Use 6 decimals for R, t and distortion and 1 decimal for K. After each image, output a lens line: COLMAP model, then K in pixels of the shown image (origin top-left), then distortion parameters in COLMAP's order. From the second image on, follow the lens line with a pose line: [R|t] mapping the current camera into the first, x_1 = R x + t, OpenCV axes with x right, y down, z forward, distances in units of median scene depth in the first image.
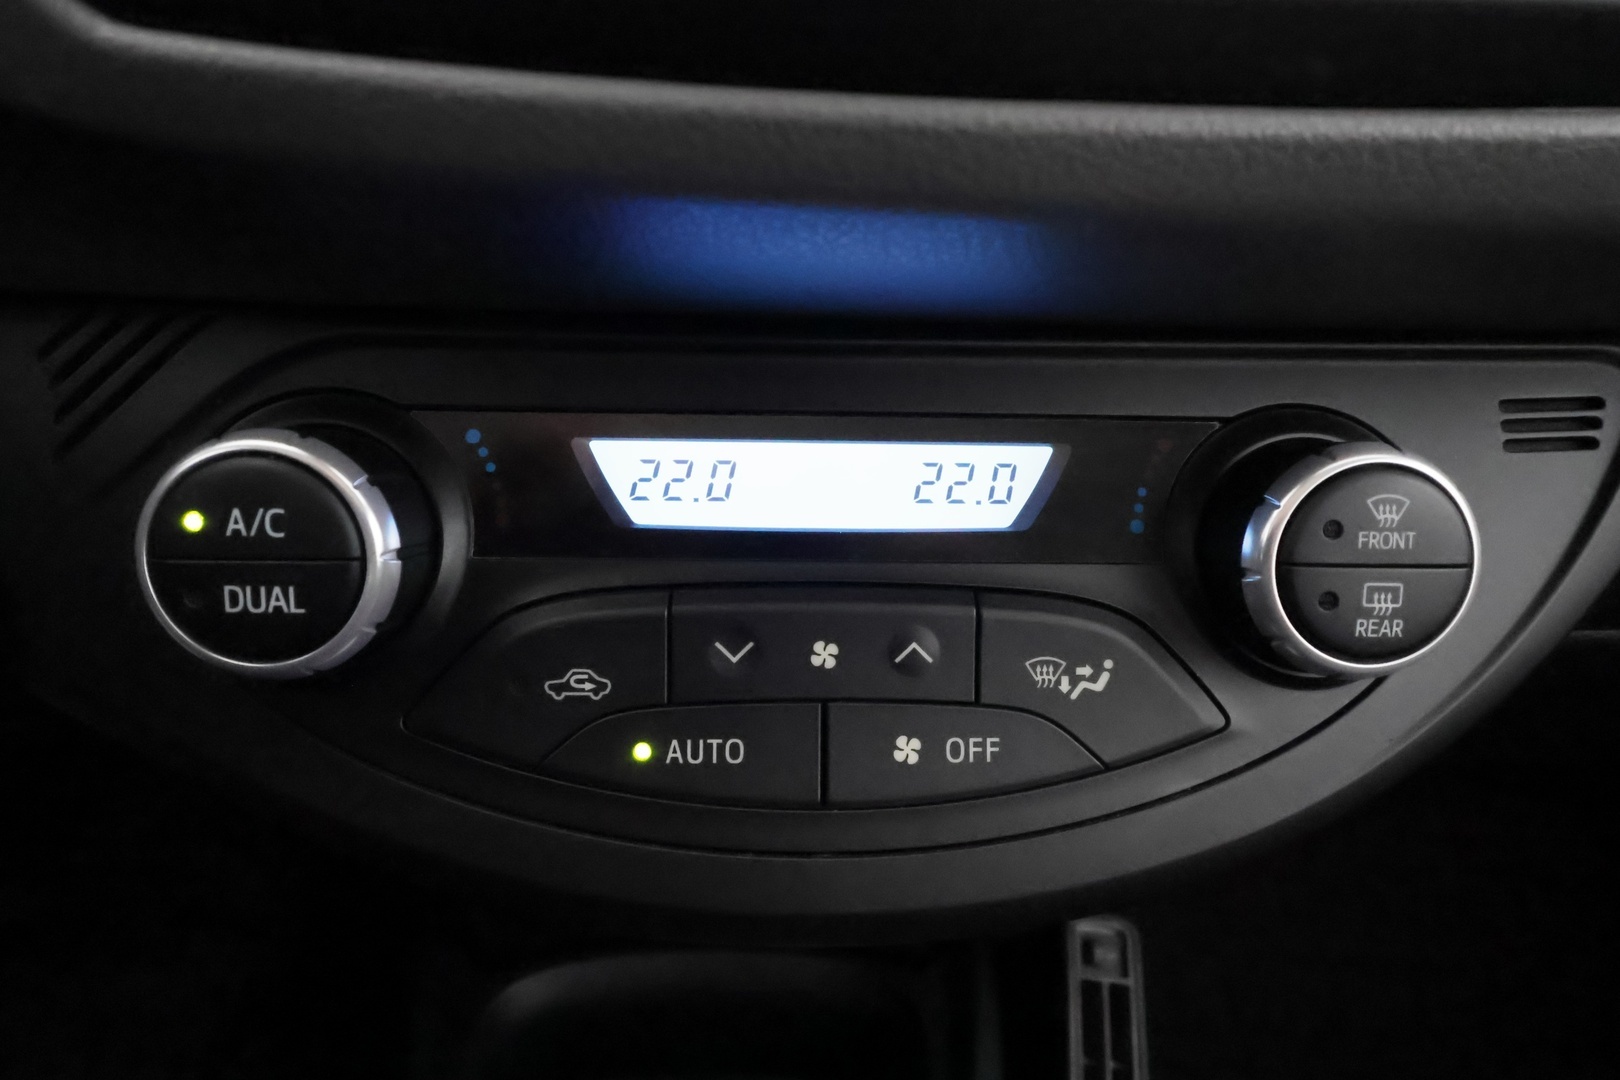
lens RADIAL K [[911.4, 0, 810.2], [0, 911.4, 541.4], [0, 0, 1]] dist [0.005469, 0.001754]
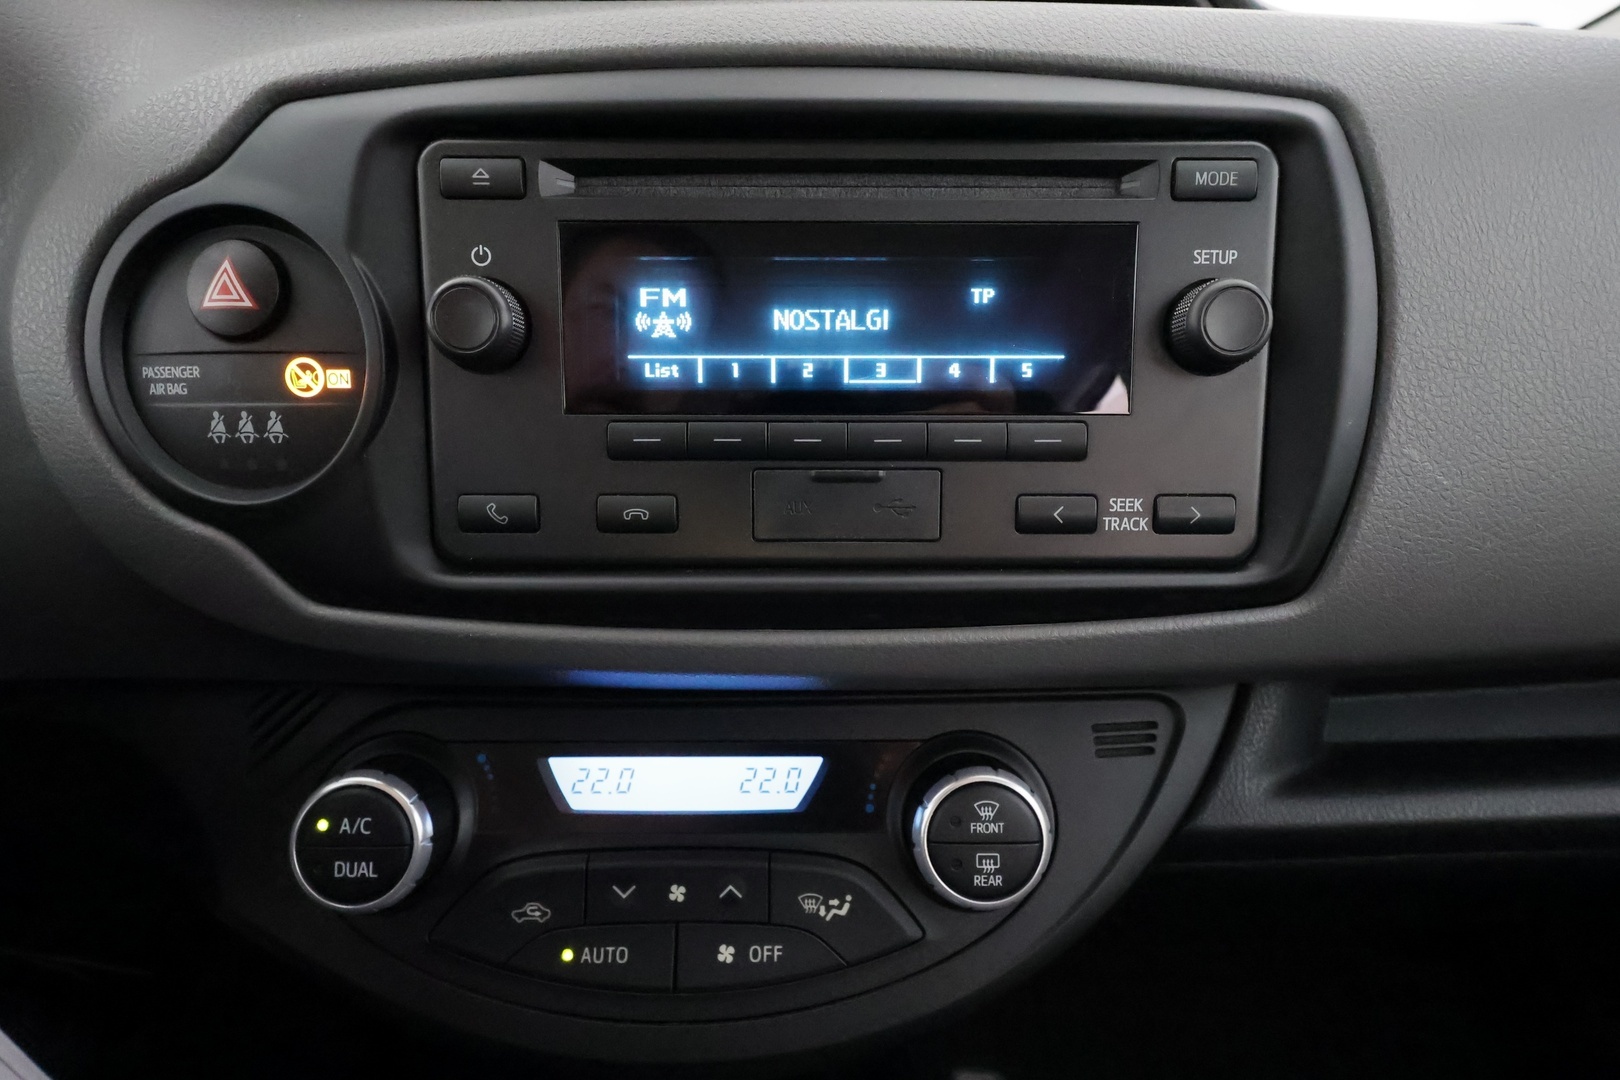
lens RADIAL K [[814.6, 0, 809.9], [0, 814.6, 537.6], [0, 0, 1]] dist [0.000898, 0.000489]
pose [[0.999233, -0.017072, -0.035250, 0.325235], [0.010043, 0.981598, -0.190696, -0.231362], [0.037857, 0.190196, 0.981016, -0.594822]]
